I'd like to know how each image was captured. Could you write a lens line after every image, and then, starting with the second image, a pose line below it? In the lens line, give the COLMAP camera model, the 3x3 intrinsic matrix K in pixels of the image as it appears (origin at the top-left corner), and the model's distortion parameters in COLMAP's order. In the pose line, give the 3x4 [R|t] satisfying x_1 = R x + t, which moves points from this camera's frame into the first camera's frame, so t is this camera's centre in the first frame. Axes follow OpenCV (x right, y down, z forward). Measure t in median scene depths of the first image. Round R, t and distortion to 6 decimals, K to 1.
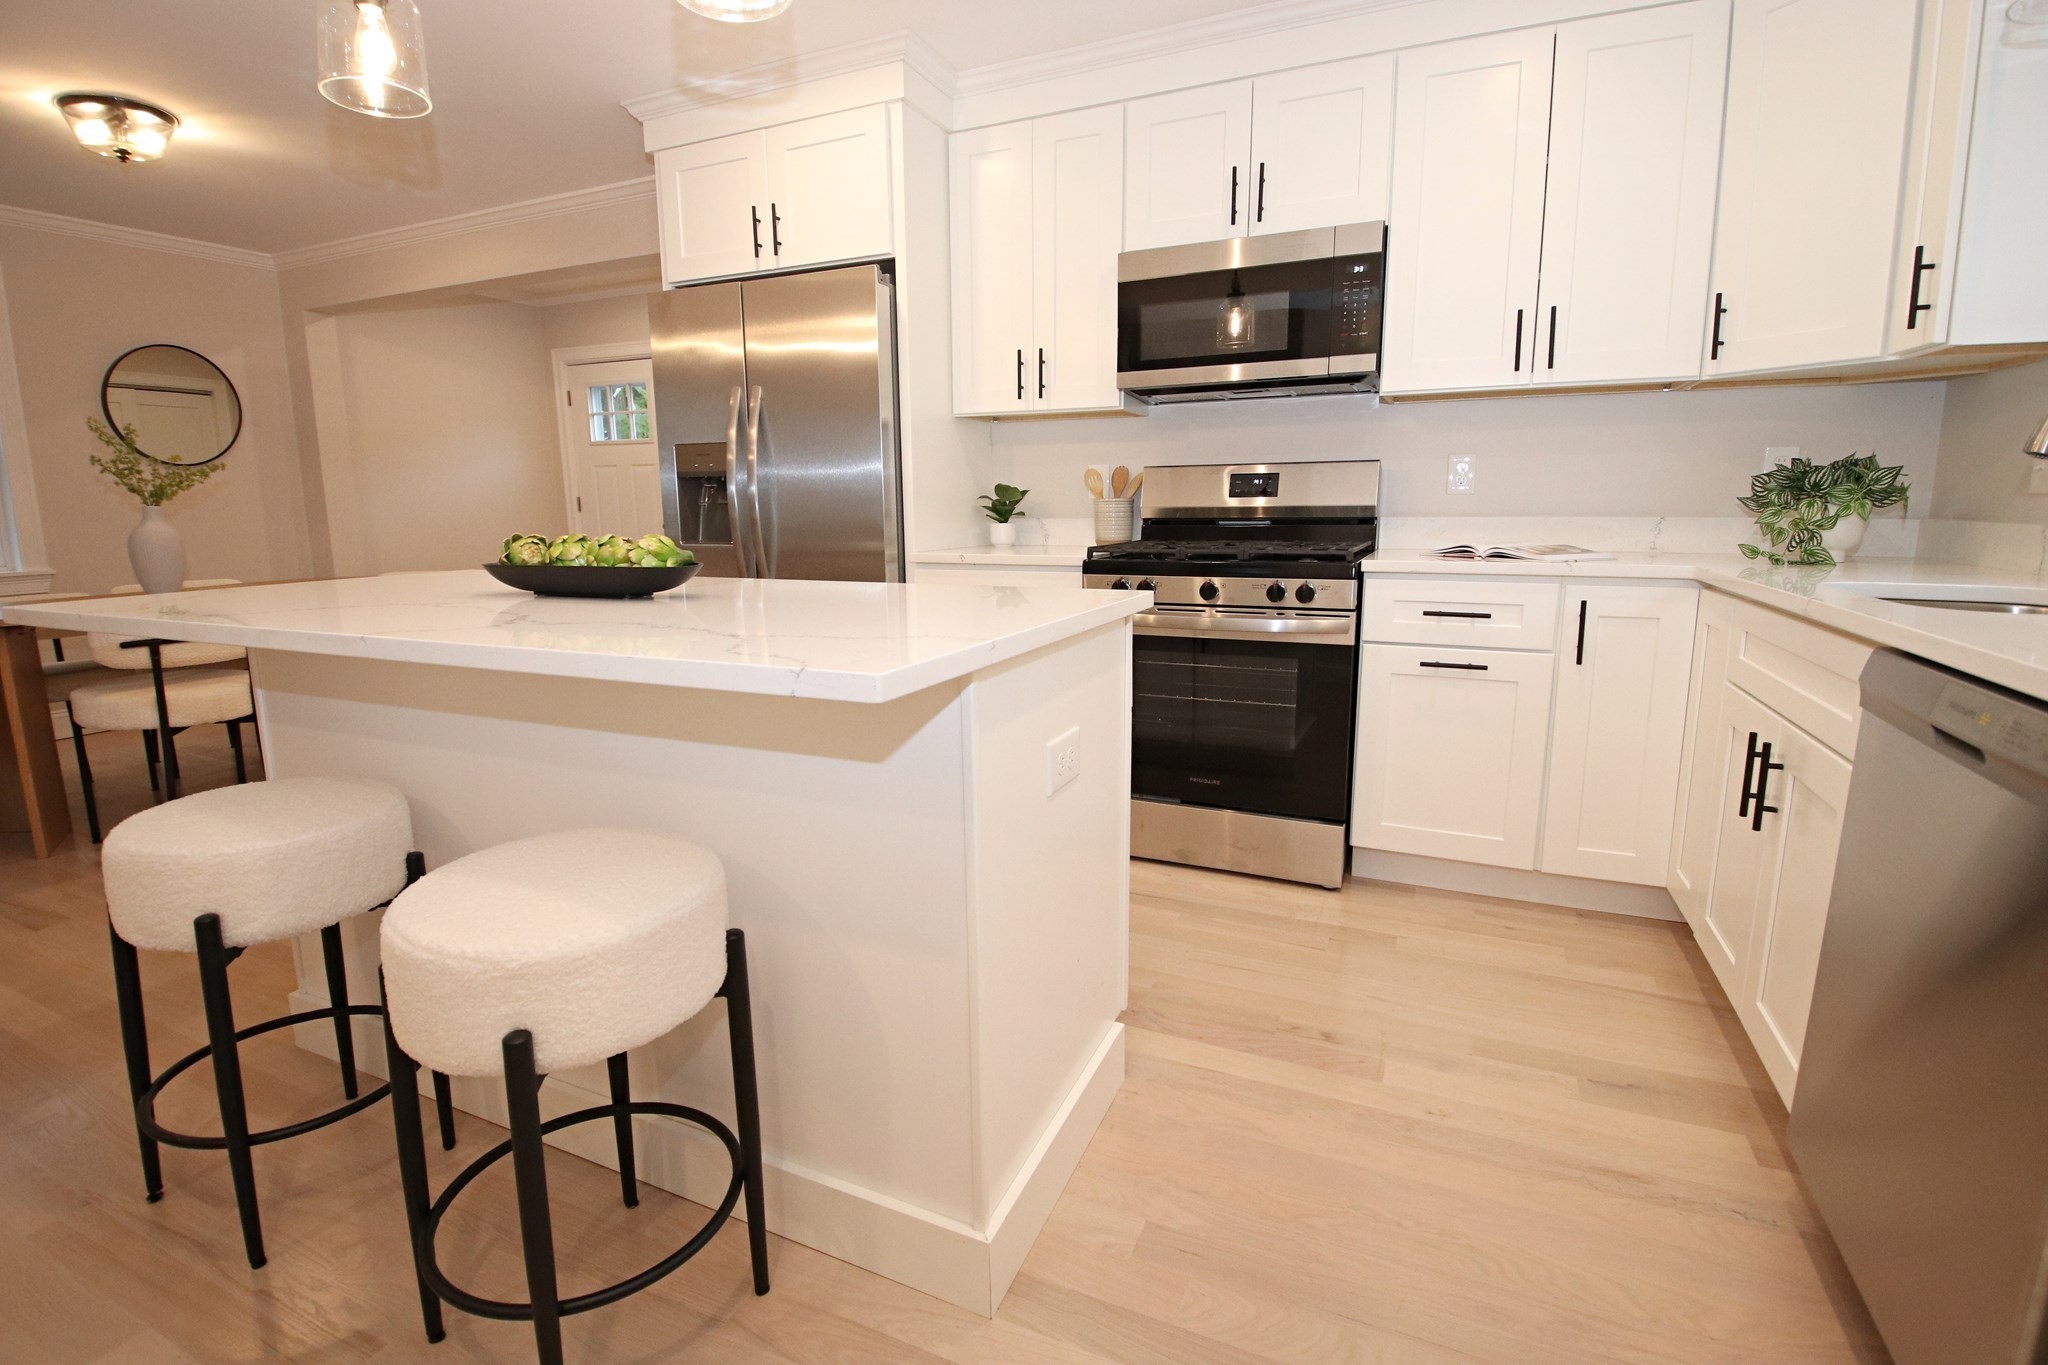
lens RADIAL K [[951.6, 0, 1013.8], [0, 951.6, 669.3], [0, 0, 1]] dist [0.013034, -0.024492]
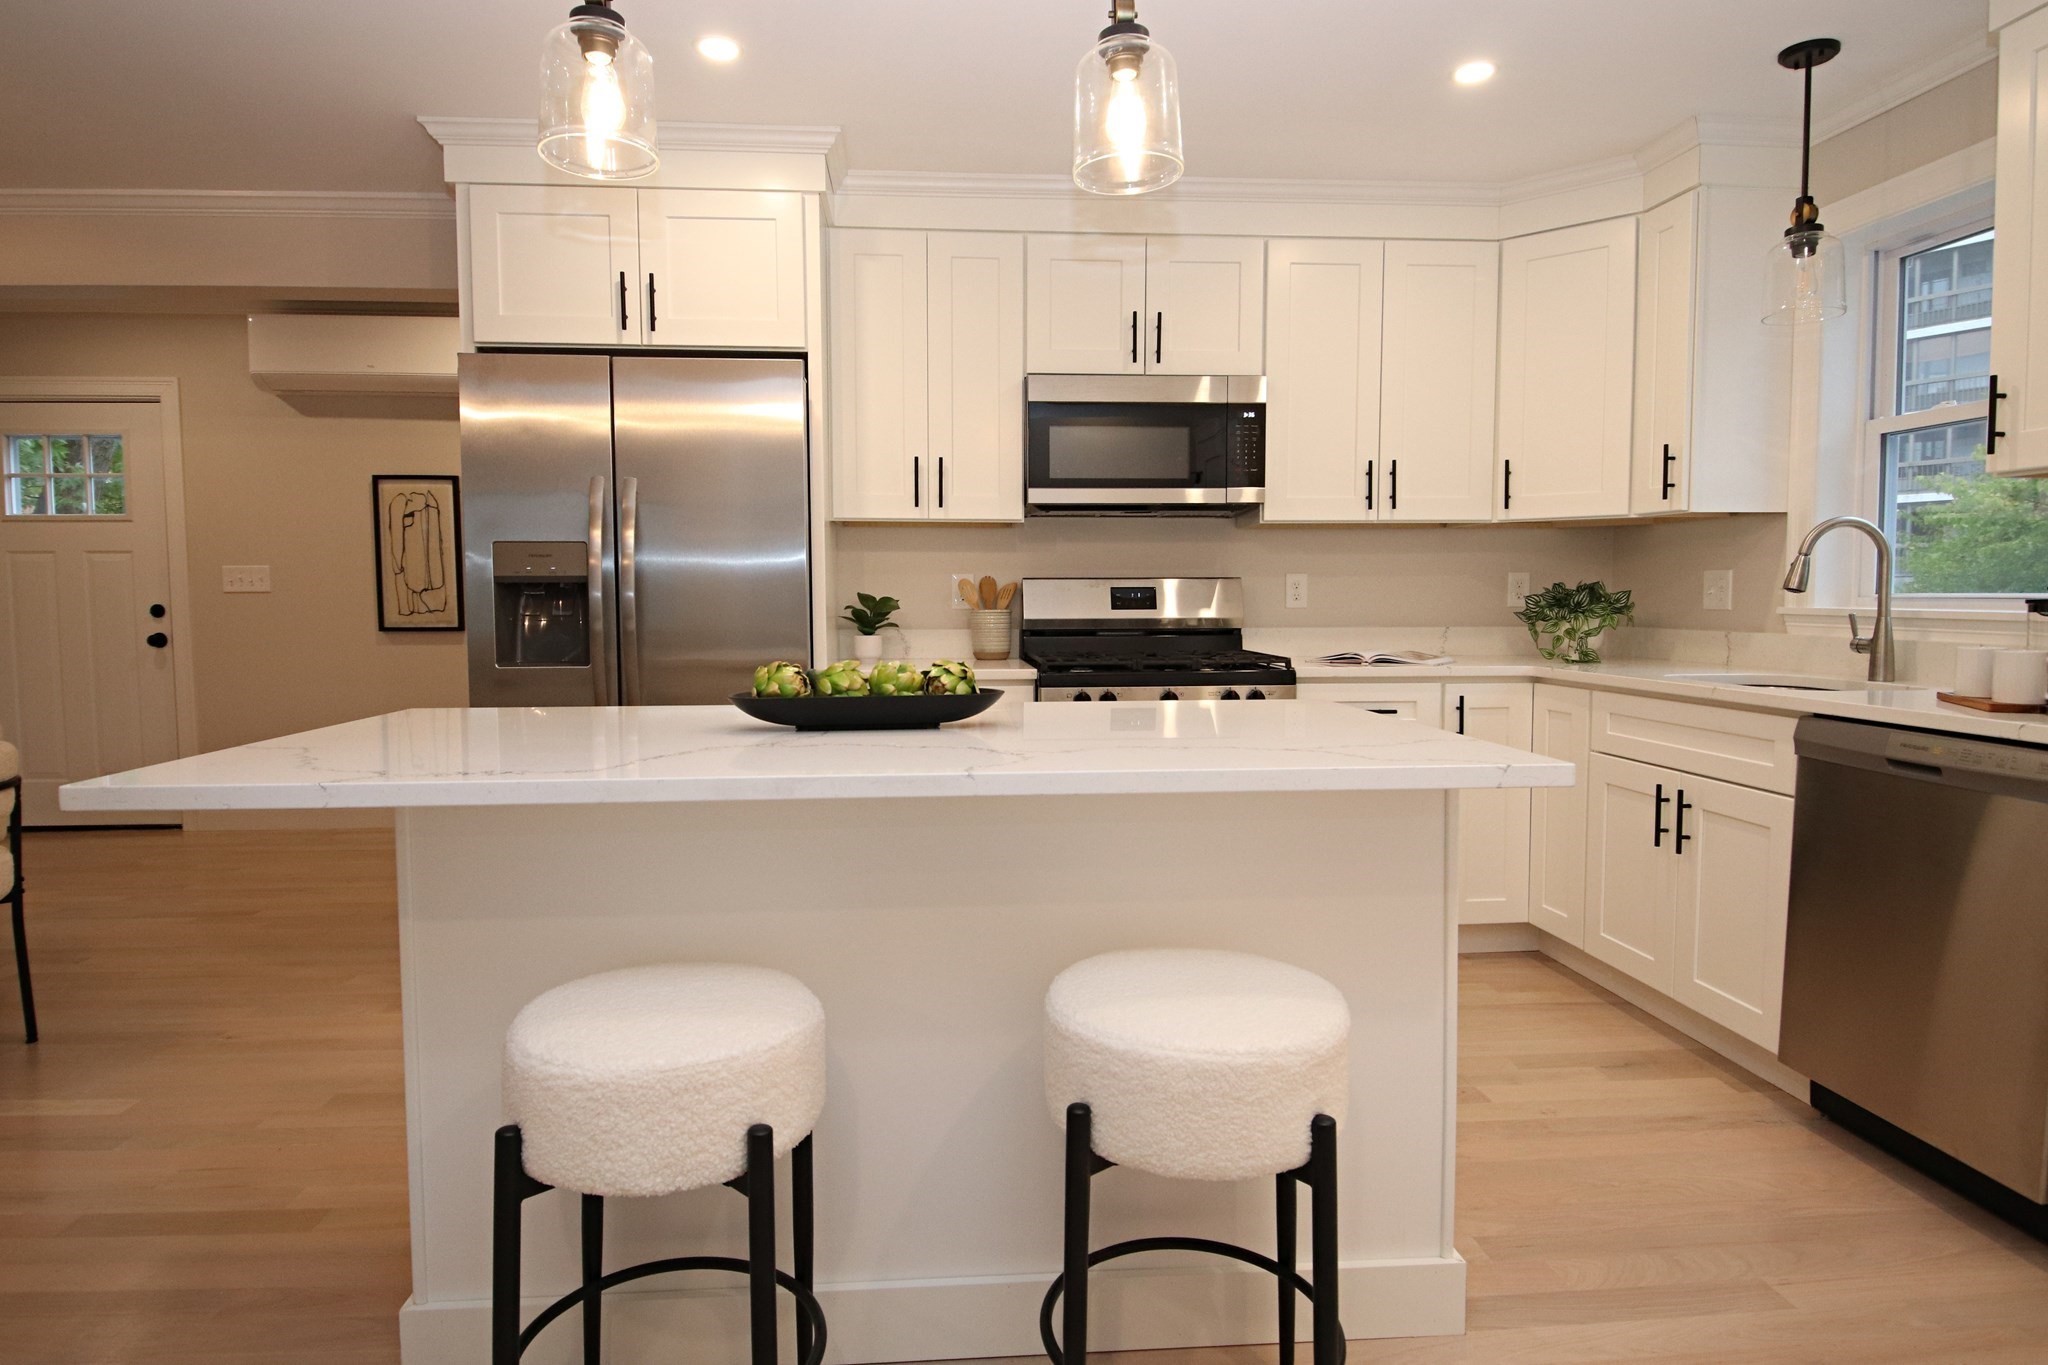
lens RADIAL K [[1130.8, 0, 1015.1], [0, 1130.8, 665.3], [0, 0, 1]] dist [0.038066, -0.055429]
pose [[0.875065, -0.023451, 0.483437, -0.541884], [0.078609, 0.992450, -0.094147, -0.015115], [-0.477579, 0.120387, 0.870302, -0.014012]]
